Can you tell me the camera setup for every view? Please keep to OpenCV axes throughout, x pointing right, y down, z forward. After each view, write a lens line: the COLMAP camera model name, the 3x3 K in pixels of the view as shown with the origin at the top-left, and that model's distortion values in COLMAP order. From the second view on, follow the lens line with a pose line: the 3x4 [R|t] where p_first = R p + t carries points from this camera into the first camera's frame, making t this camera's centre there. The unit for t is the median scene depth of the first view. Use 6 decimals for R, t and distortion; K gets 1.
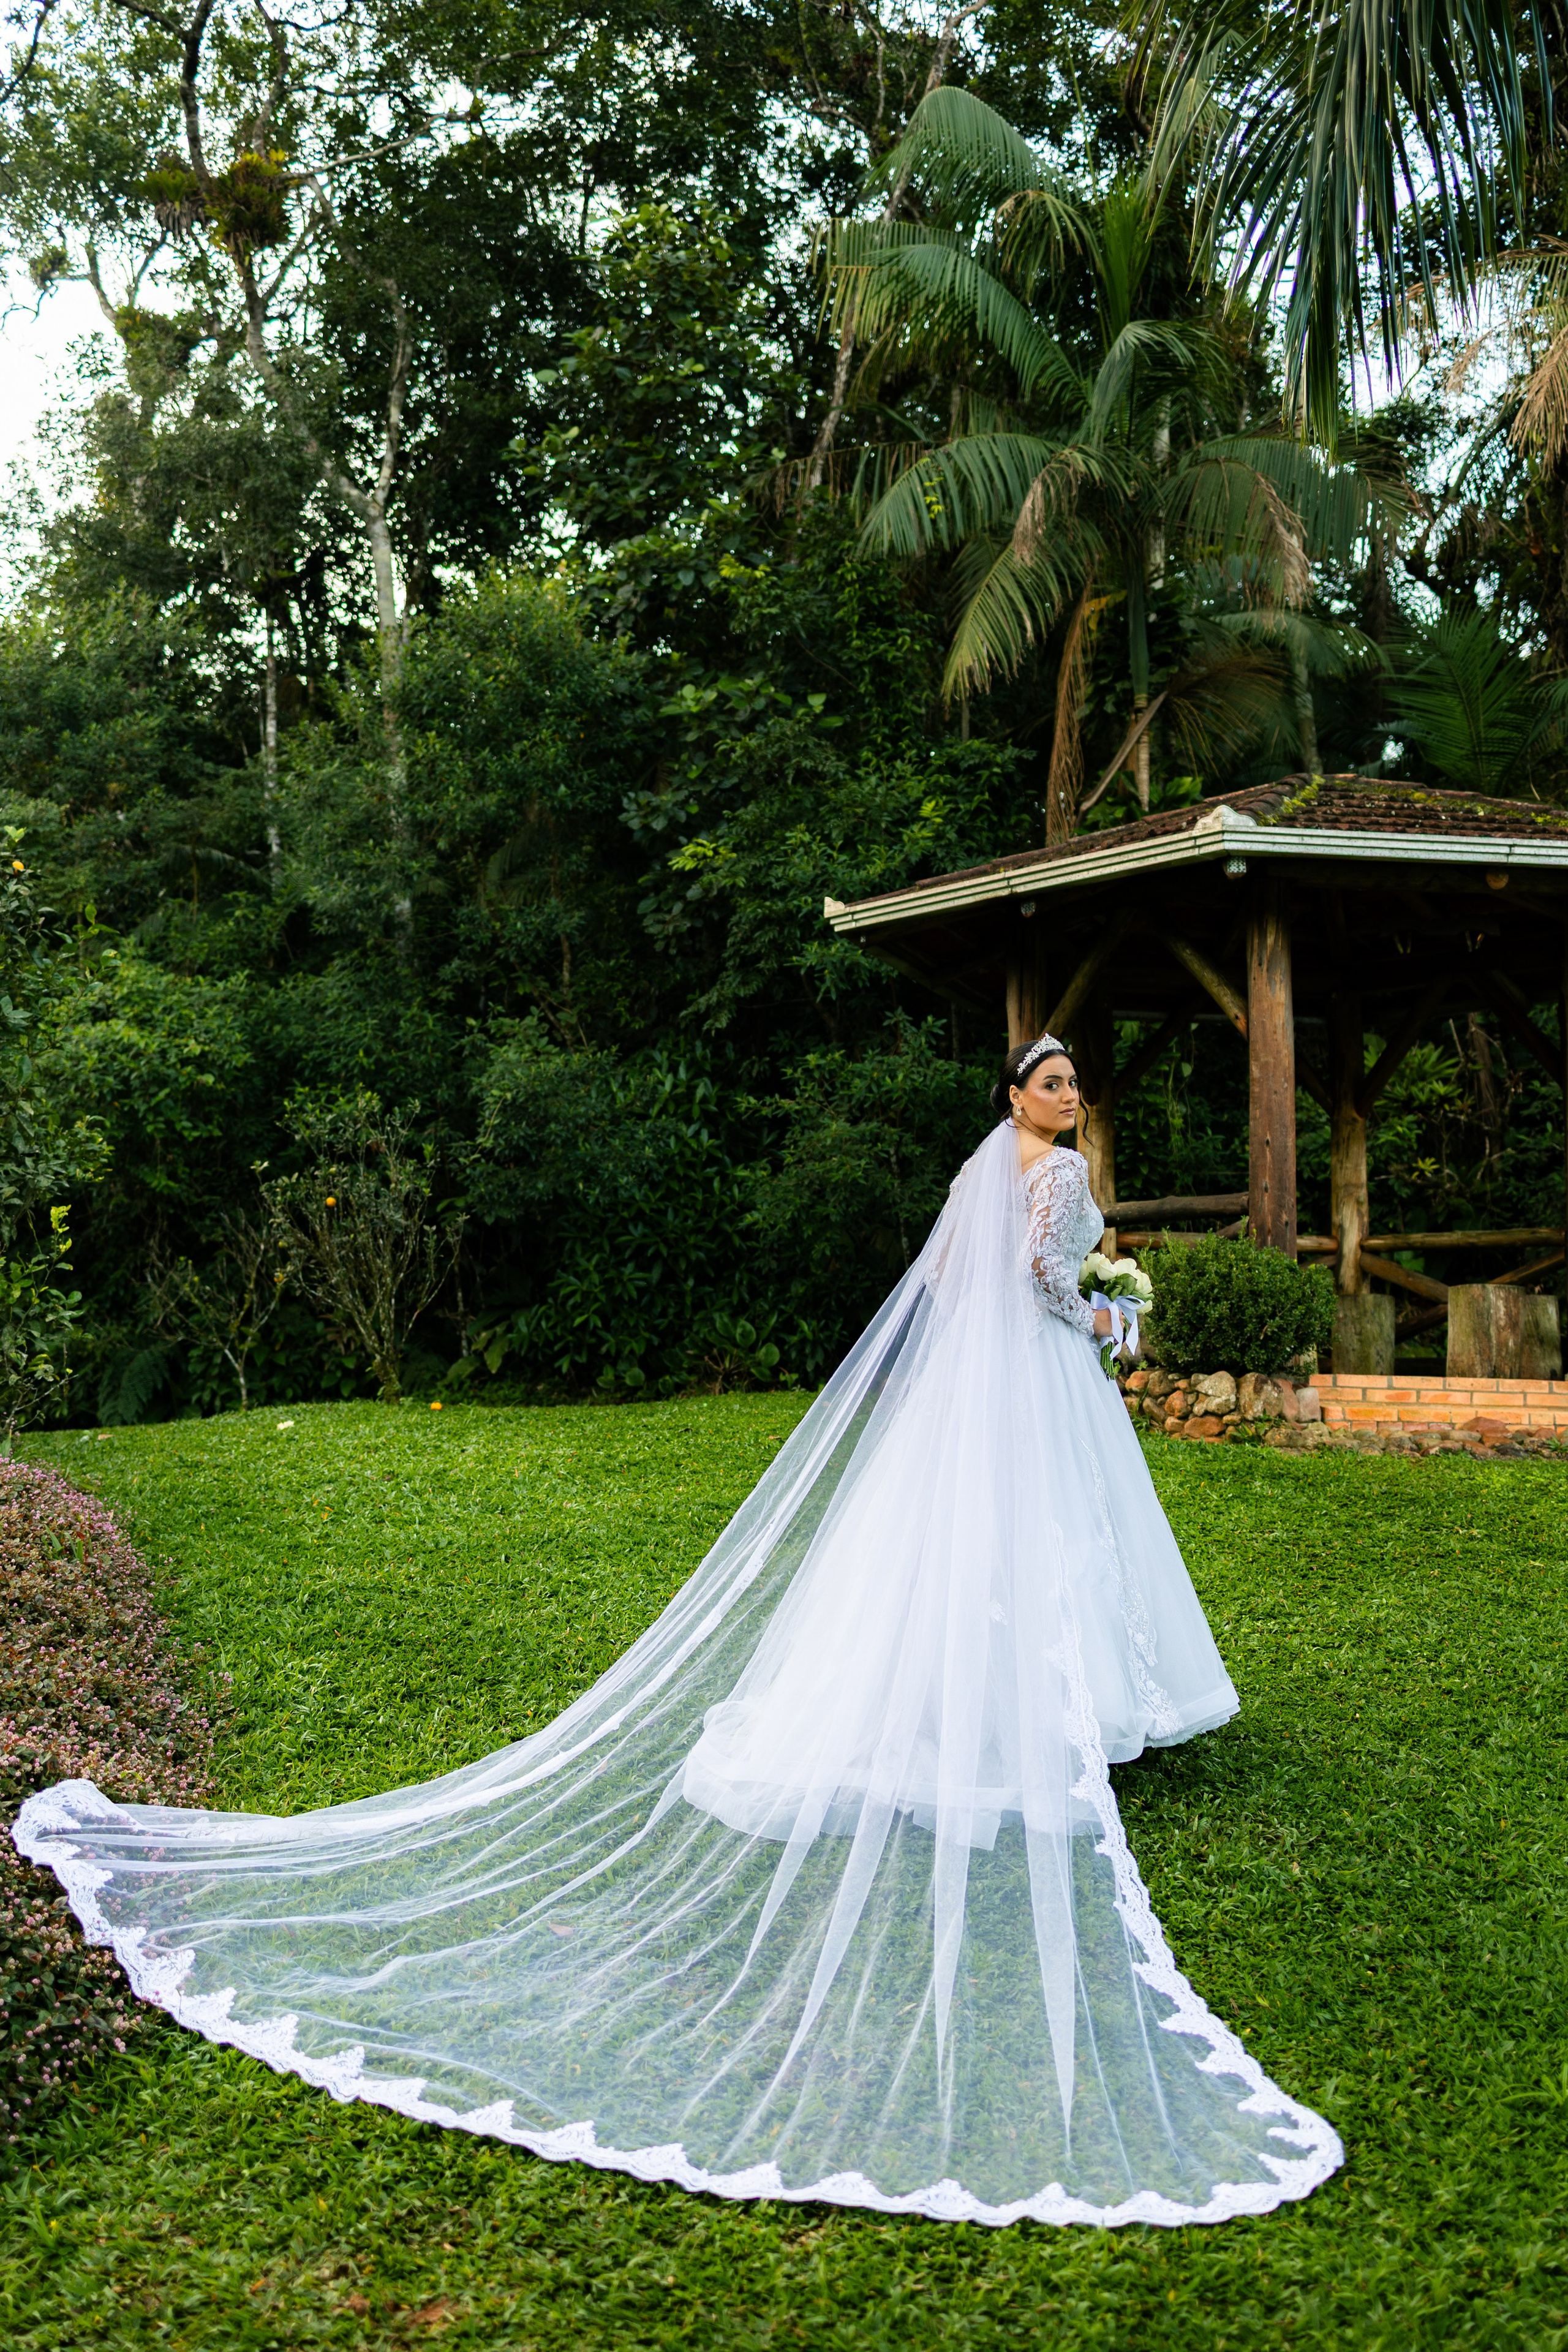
lens RADIAL K [[2325.0, 0, 784.2], [0, 2325.0, 1176.0], [0, 0, 1]] dist [0.010939, 0.000000]
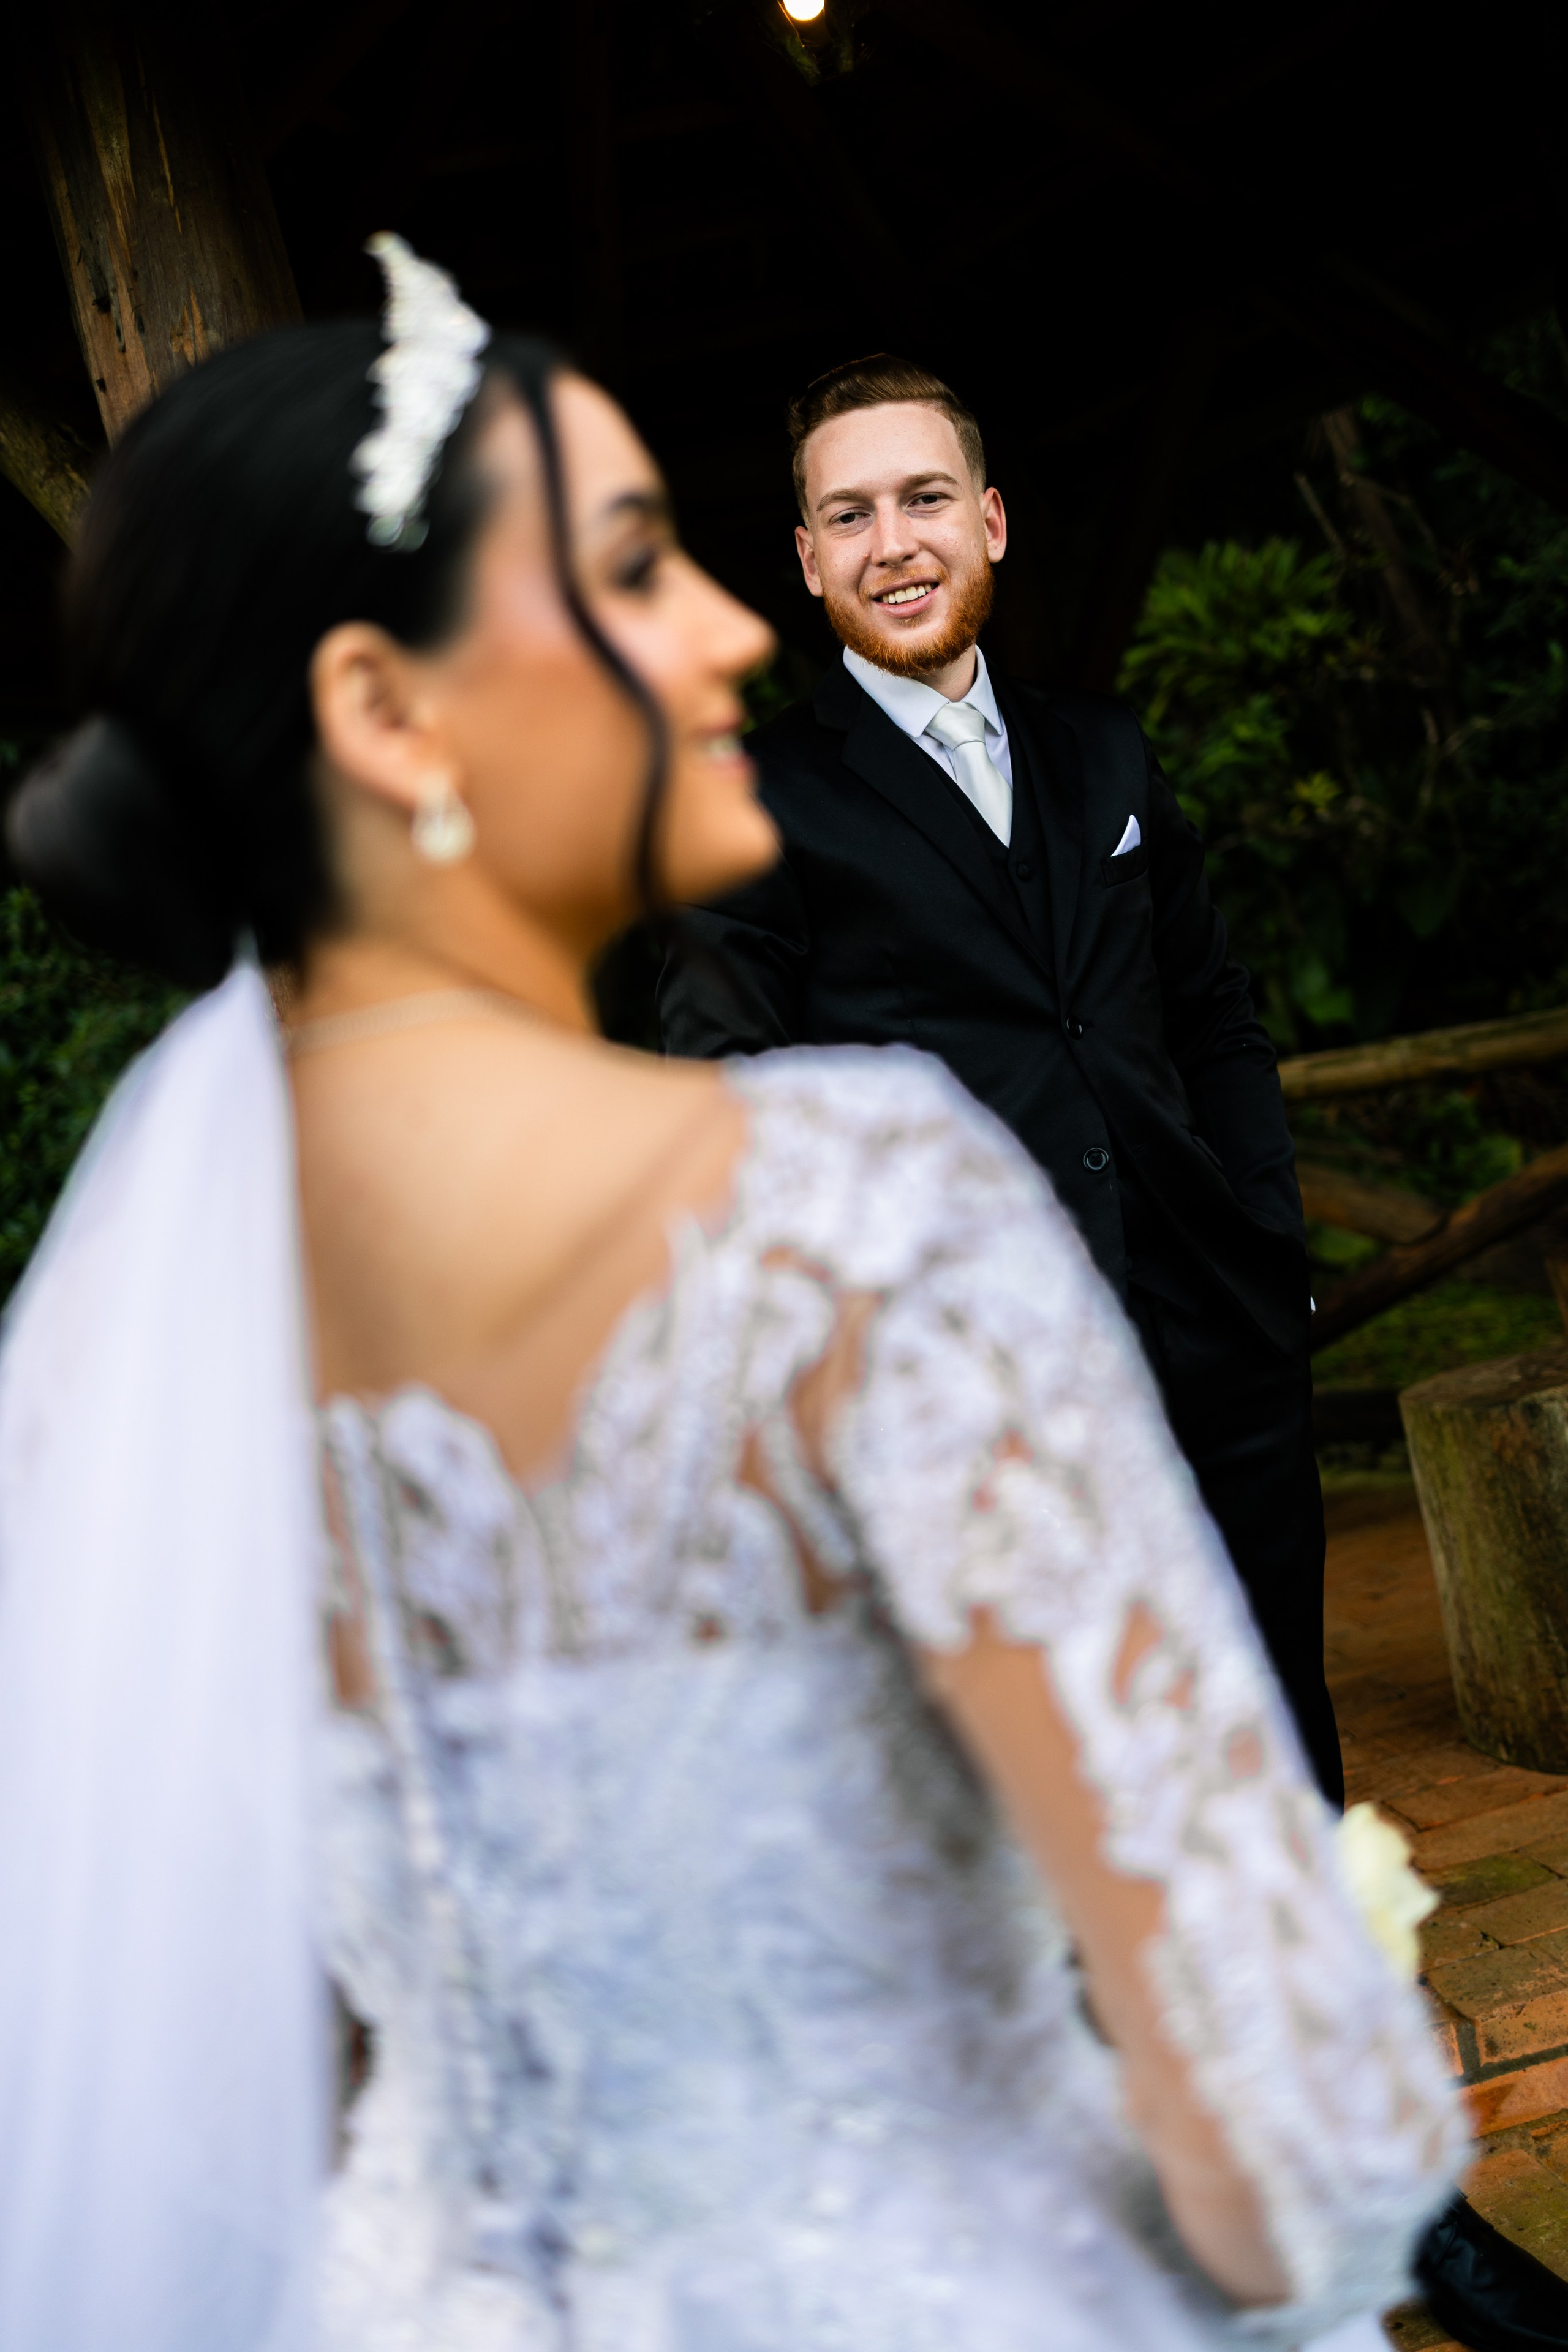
lens RADIAL K [[2325.0, 0, 789.4], [0, 2325.0, 1179.9], [0, 0, 1]] dist [0.010939, 0.000000]
pose [[0.967702, -0.251510, -0.017167, 0.158977], [0.251426, 0.957935, 0.138370, -0.021453], [-0.018356, -0.138217, 0.990232, 0.515036]]
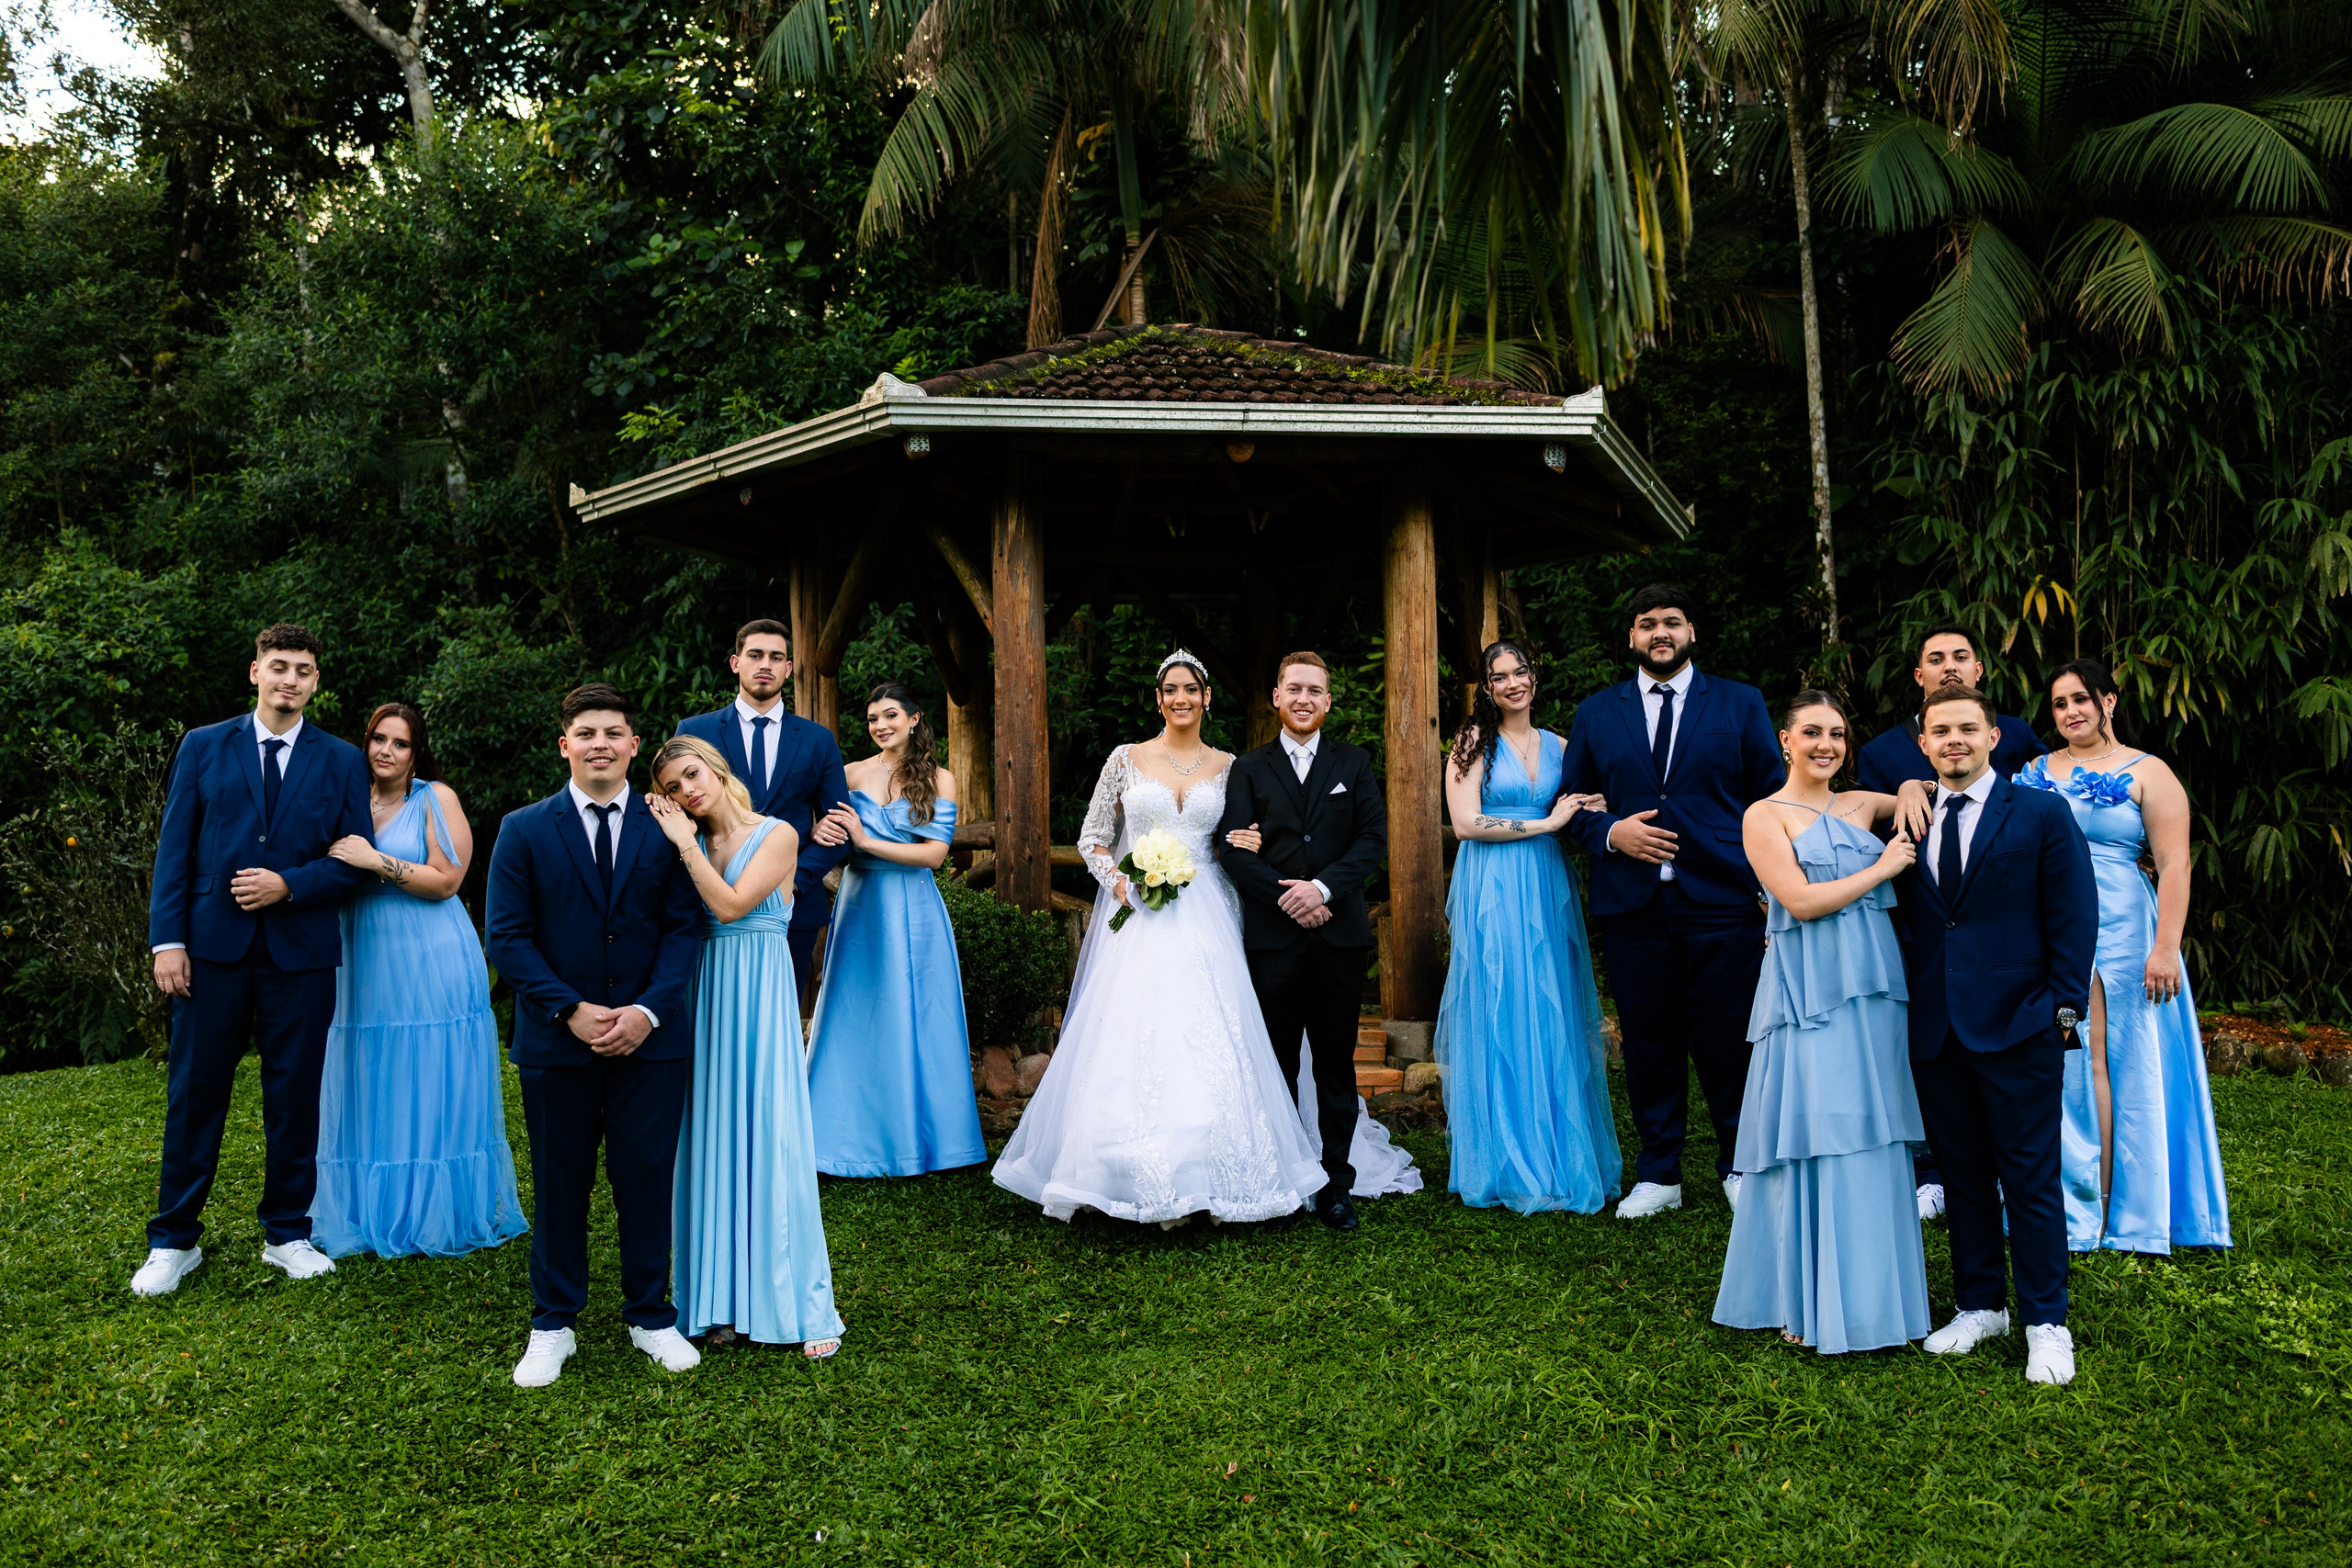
lens RADIAL K [[2324.8, 0, 1184.8], [0, 2324.8, 785.1], [0, 0, 1]] dist [0.010939, 0.000000]
pose [[0.999644, -0.026577, -0.002321, 0.176062], [0.026634, 0.999195, 0.030003, -0.019764], [0.001521, -0.030054, 0.999547, 0.094363]]
